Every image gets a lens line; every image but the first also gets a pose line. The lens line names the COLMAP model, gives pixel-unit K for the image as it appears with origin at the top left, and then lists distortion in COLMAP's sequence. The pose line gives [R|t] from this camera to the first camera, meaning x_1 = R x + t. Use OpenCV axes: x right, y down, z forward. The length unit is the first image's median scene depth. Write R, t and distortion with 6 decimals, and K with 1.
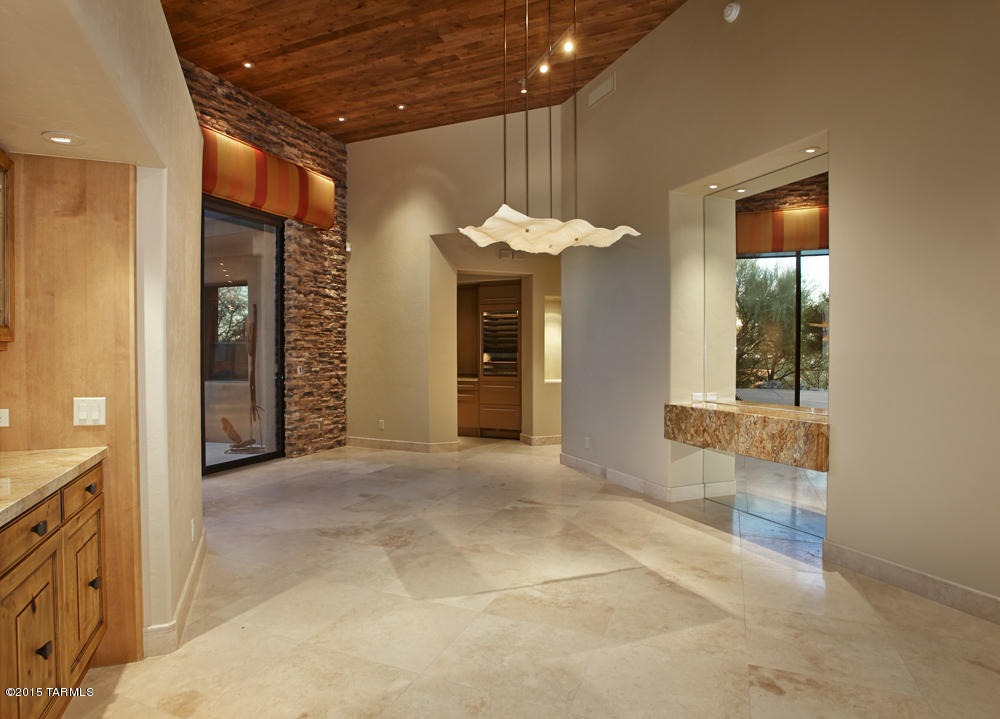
lens RADIAL K [[605.5, 0, 499.7], [0, 605.5, 383.1], [0, 0, 1]] dist [-0.051011, 0.000977]
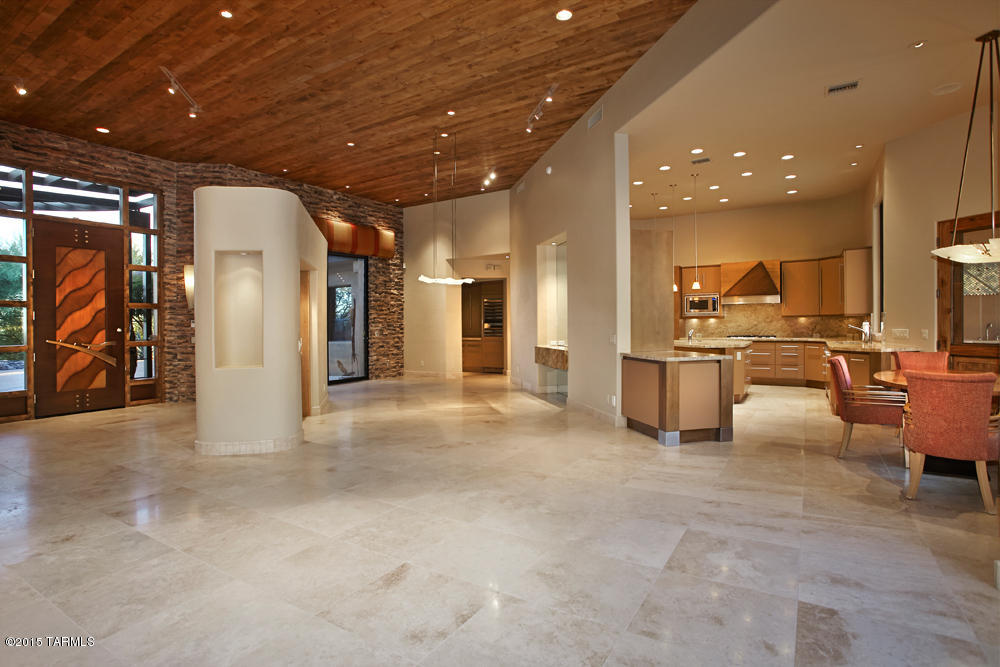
lens RADIAL K [[510.0, 0, 487.8], [0, 510.0, 331.1], [0, 0, 1]] dist [-0.029910, 0.001156]
pose [[0.988239, -0.013041, -0.152359, 0.245680], [0.008028, 0.999408, -0.033469, 0.024998], [0.152705, 0.031852, 0.987758, -0.504356]]
